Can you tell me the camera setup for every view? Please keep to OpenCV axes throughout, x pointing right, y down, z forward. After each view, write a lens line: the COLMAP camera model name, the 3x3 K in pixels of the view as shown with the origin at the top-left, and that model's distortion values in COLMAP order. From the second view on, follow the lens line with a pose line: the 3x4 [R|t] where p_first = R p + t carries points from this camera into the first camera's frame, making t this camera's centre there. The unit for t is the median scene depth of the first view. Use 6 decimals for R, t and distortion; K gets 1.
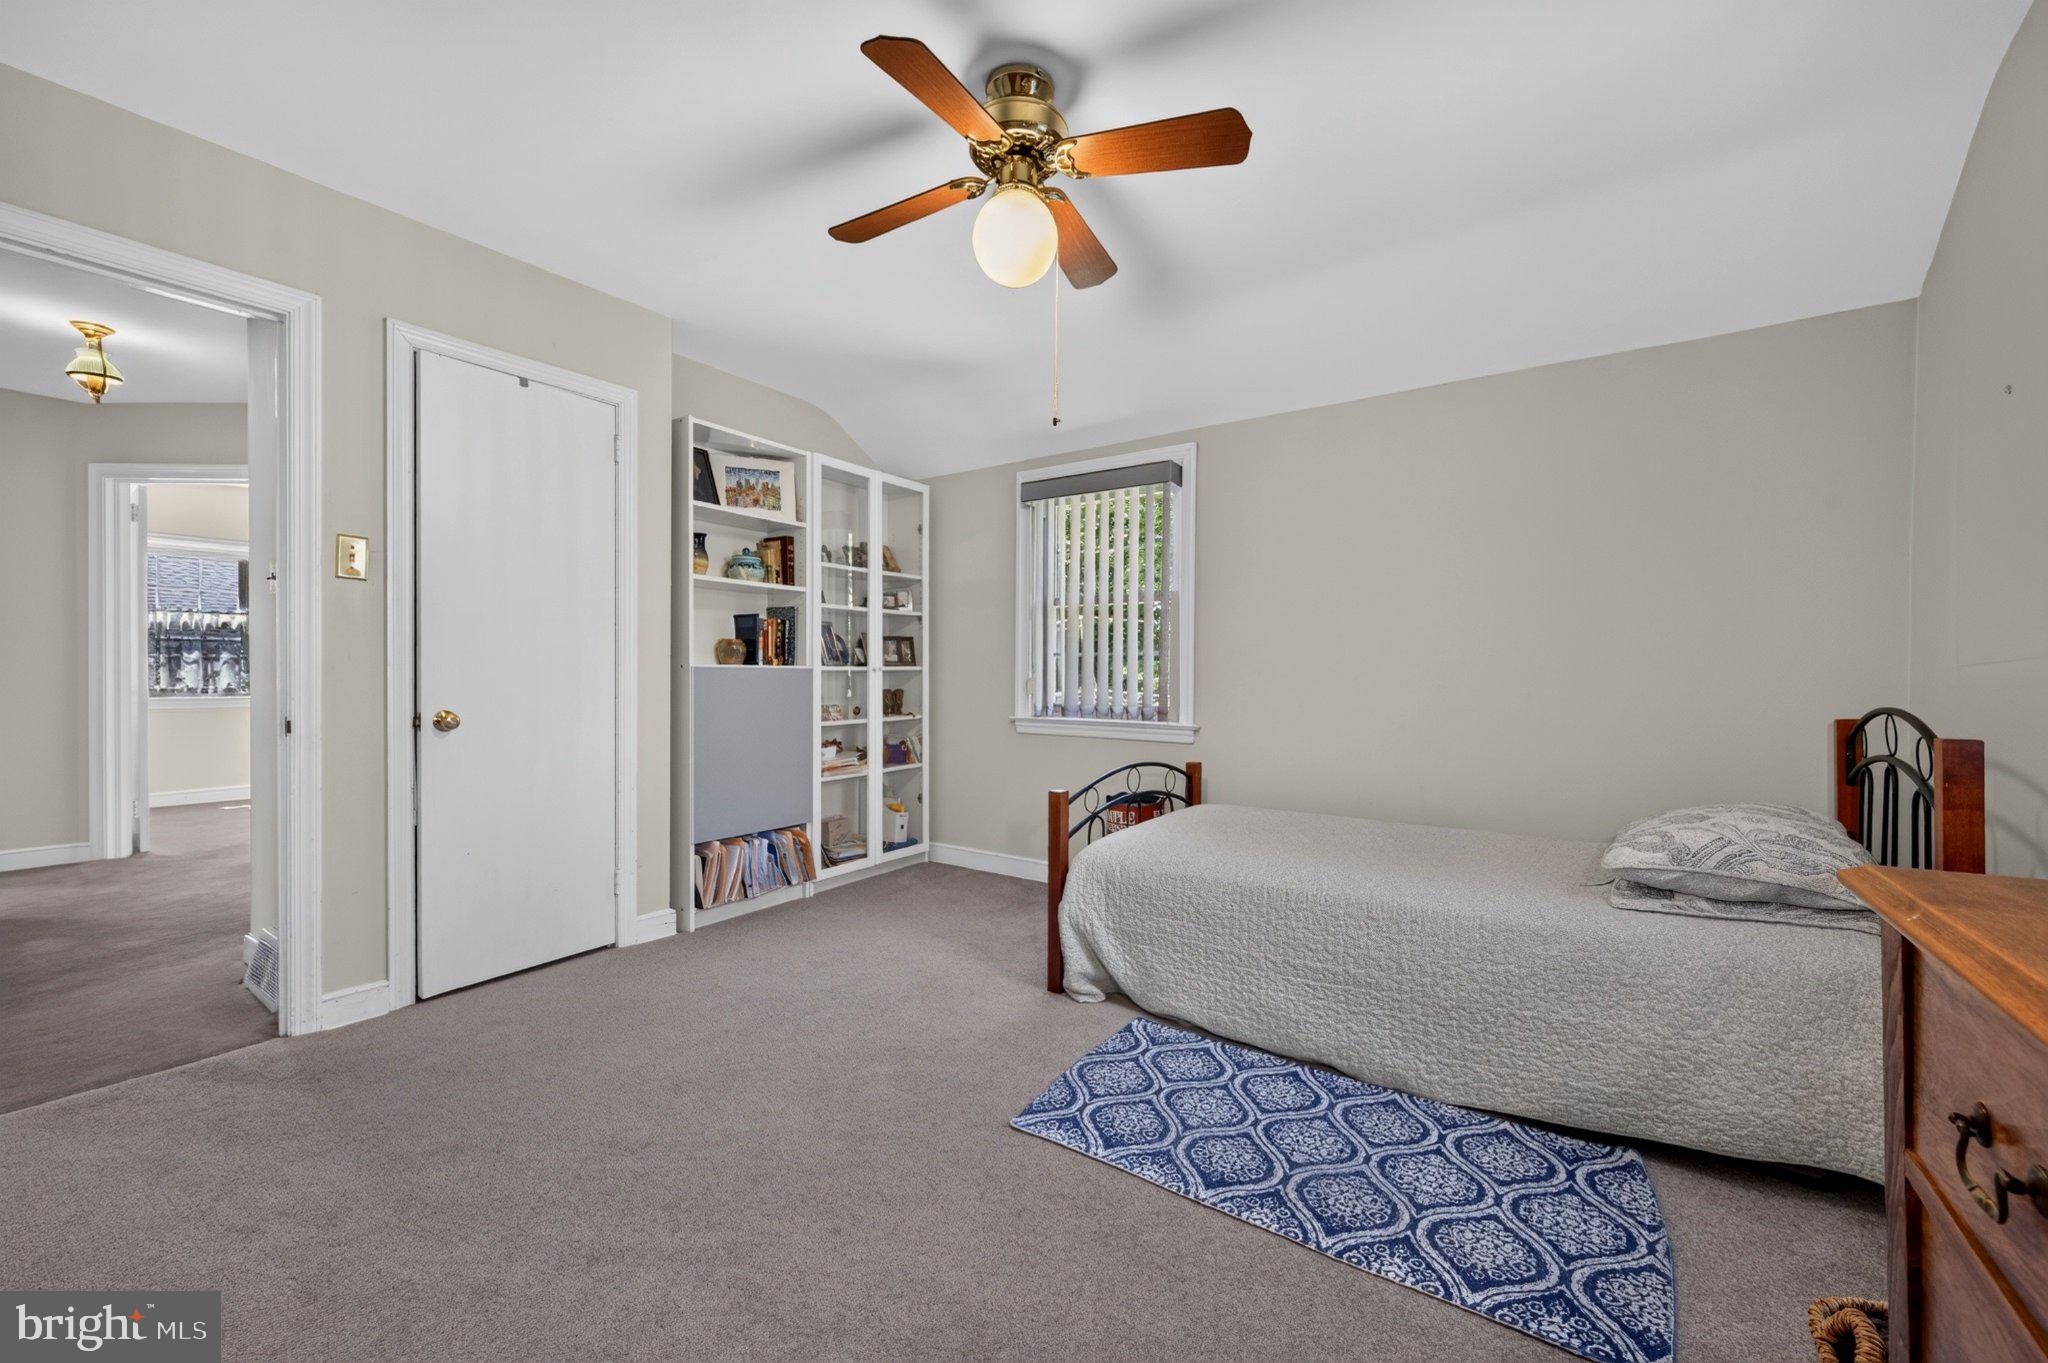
lens RADIAL K [[803.1, 0, 1029.0], [0, 803.1, 683.6], [0, 0, 1]] dist [0.001819, -0.000793]
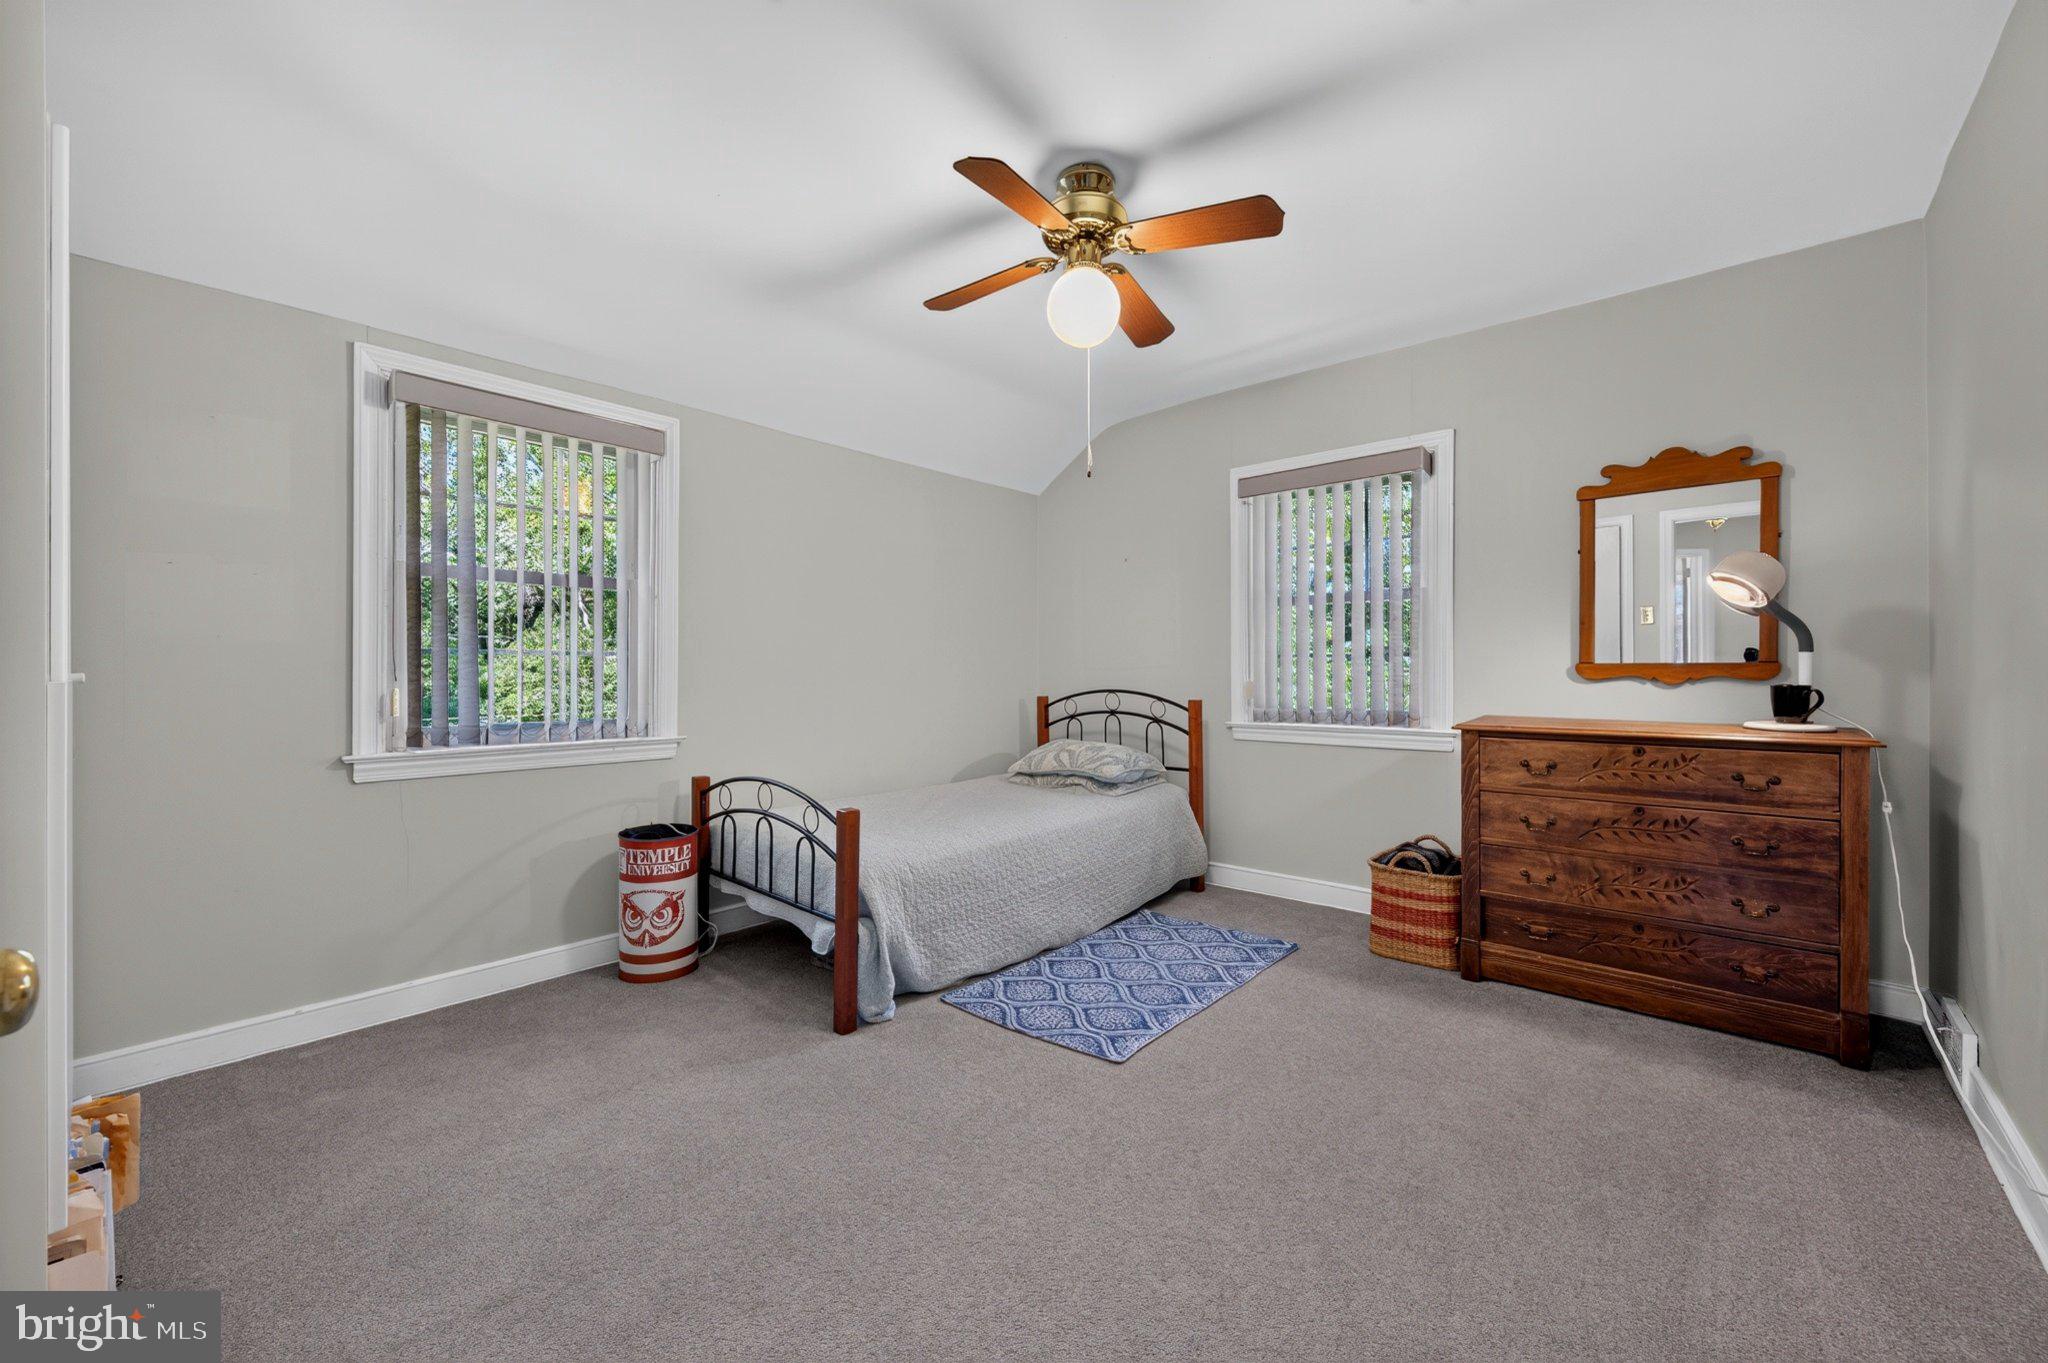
lens RADIAL K [[803.1, 0, 1019.4], [0, 803.1, 672.7], [0, 0, 1]] dist [0.001819, -0.000793]
pose [[0.105467, -0.009135, 0.994381, -1.144088], [0.012930, 0.999886, 0.007814, -0.037135], [-0.994339, 0.012033, 0.105573, 0.954414]]
